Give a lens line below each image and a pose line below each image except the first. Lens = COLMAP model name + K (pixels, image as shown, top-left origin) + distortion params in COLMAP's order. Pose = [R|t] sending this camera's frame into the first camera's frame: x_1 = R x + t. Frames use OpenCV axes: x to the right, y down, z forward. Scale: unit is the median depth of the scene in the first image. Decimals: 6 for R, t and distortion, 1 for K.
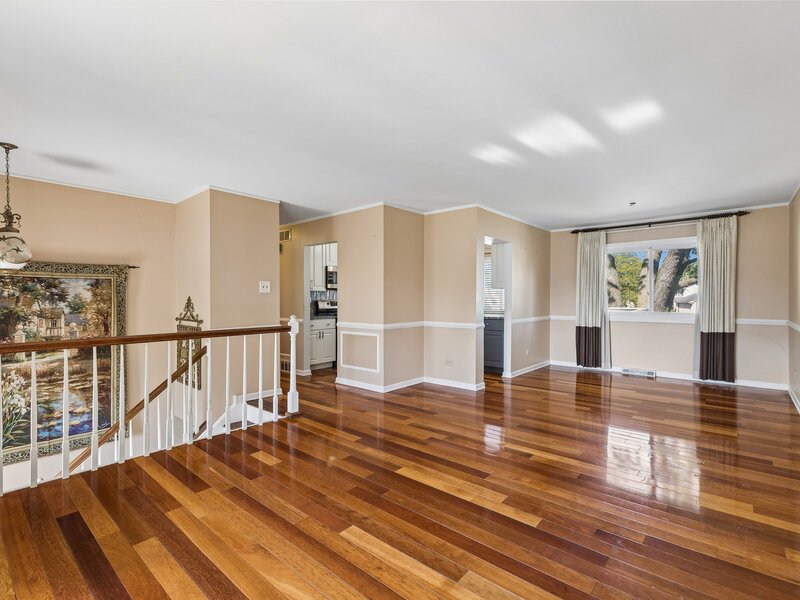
lens RADIAL K [[389.2, 0, 402.4], [0, 389.2, 298.6], [0, 0, 1]] dist [0.013765, 0.000074]
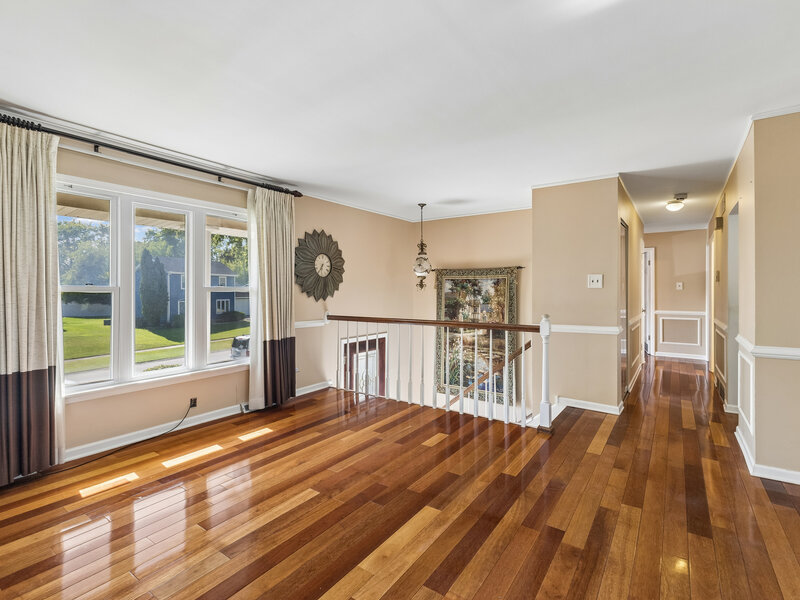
lens RADIAL K [[389.2, 0, 402.7], [0, 389.2, 296.8], [0, 0, 1]] dist [0.013765, 0.000074]
pose [[0.098169, 0.016381, -0.995035, 0.533622], [-0.001710, 0.999866, 0.016292, -0.010205], [0.995168, 0.000102, 0.098183, 0.579742]]
